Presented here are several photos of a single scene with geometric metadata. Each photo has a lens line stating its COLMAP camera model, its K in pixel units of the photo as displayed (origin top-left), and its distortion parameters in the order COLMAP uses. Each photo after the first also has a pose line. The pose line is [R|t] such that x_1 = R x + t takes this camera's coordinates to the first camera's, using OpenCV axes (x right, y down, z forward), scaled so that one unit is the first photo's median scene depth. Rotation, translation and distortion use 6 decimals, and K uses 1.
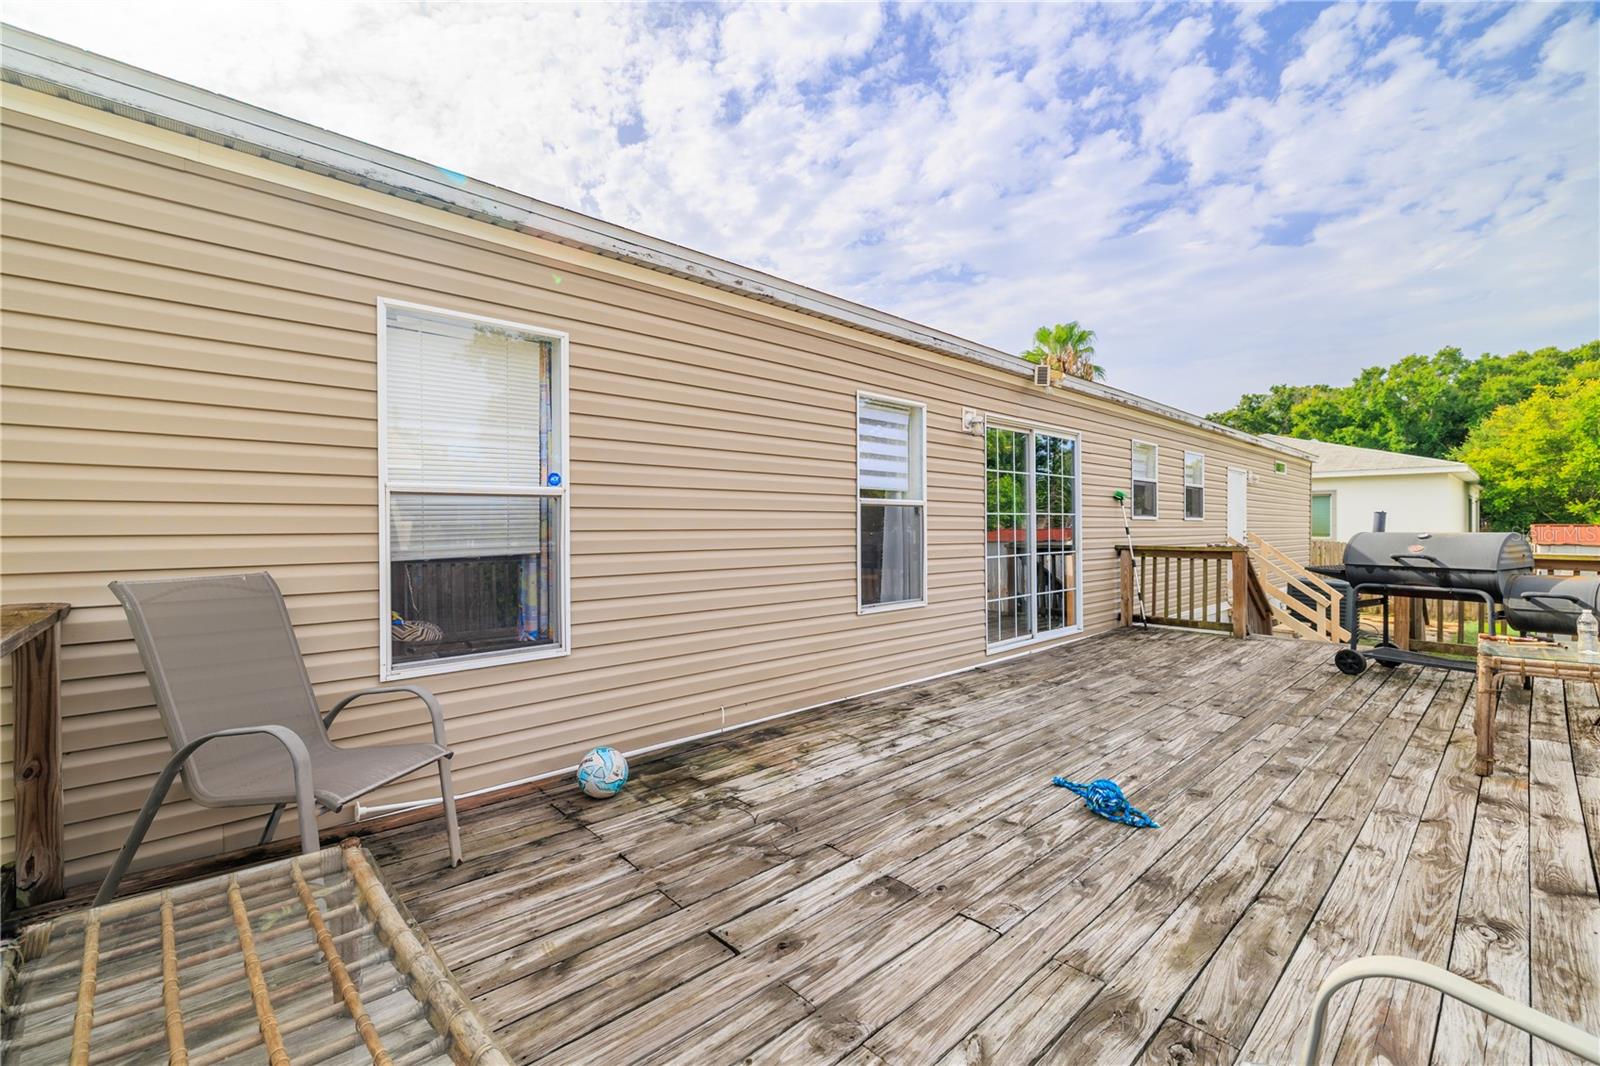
lens RADIAL K [[676.6, 0, 794.3], [0, 676.6, 528.8], [0, 0, 1]] dist [0.001200, 0.000136]
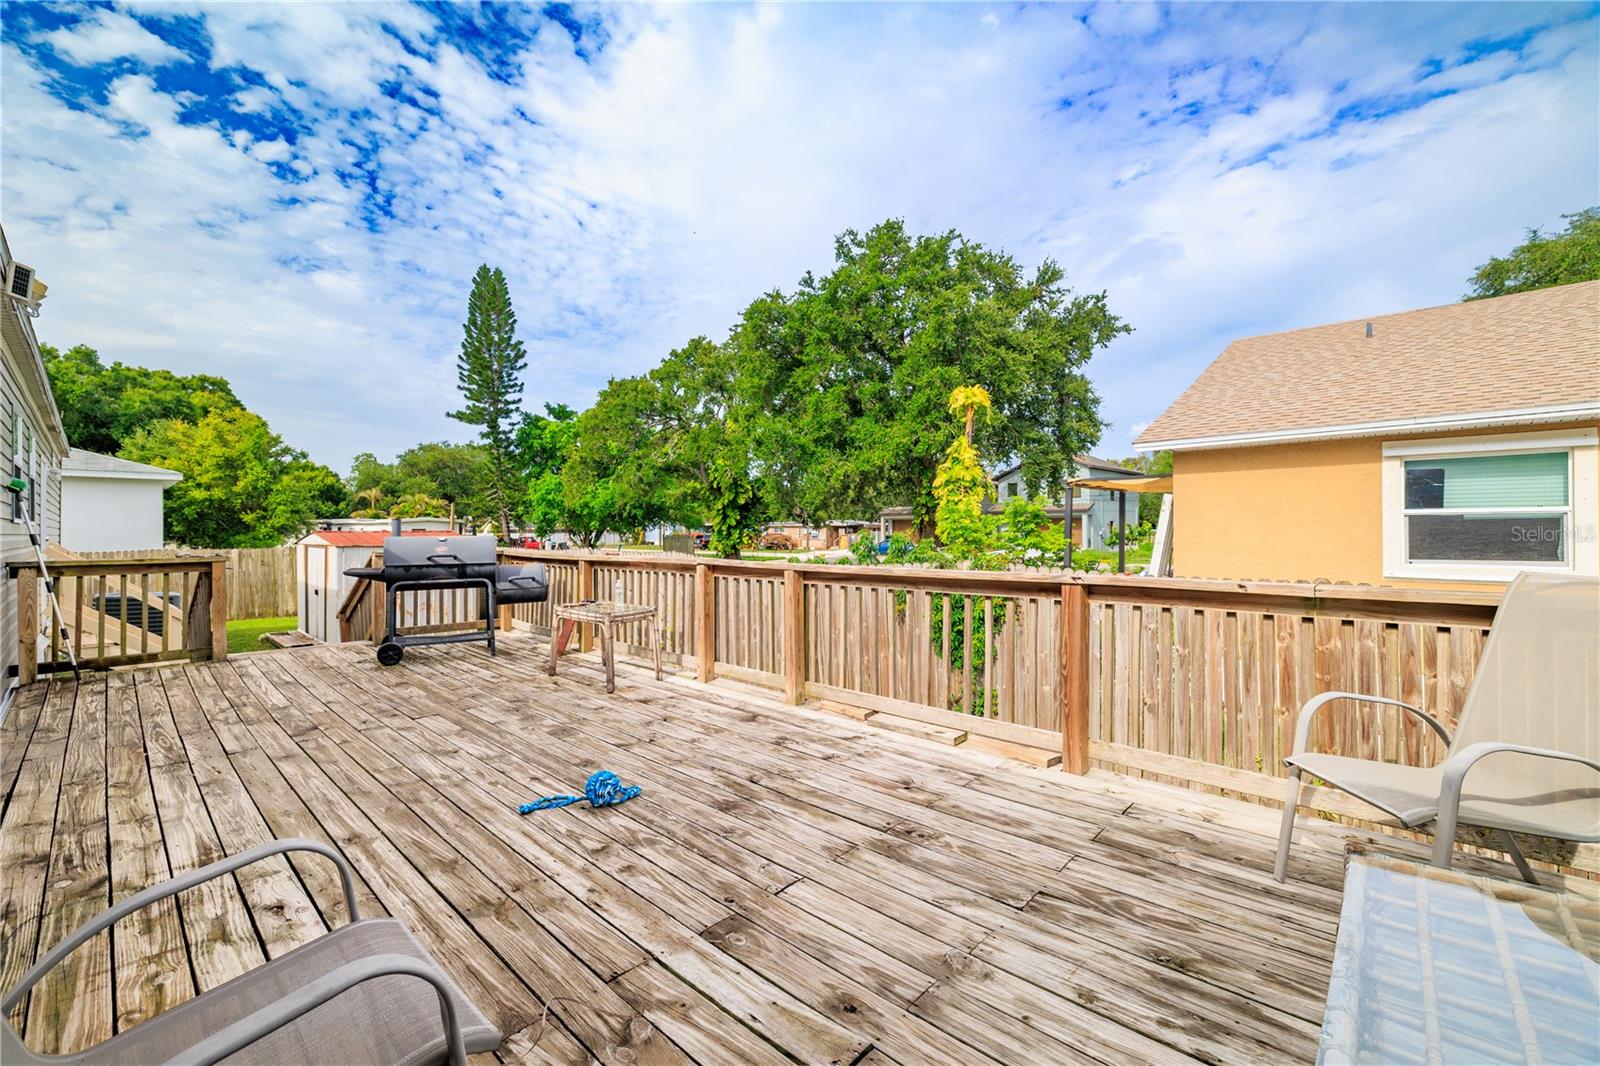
lens RADIAL K [[676.6, 0, 794.3], [0, 676.6, 528.8], [0, 0, 1]] dist [0.001200, 0.000136]
pose [[-0.070905, 0.002890, 0.997479, -0.499853], [0.008853, 0.999958, -0.002268, 0.000577], [-0.997444, 0.008670, -0.070928, 0.638860]]
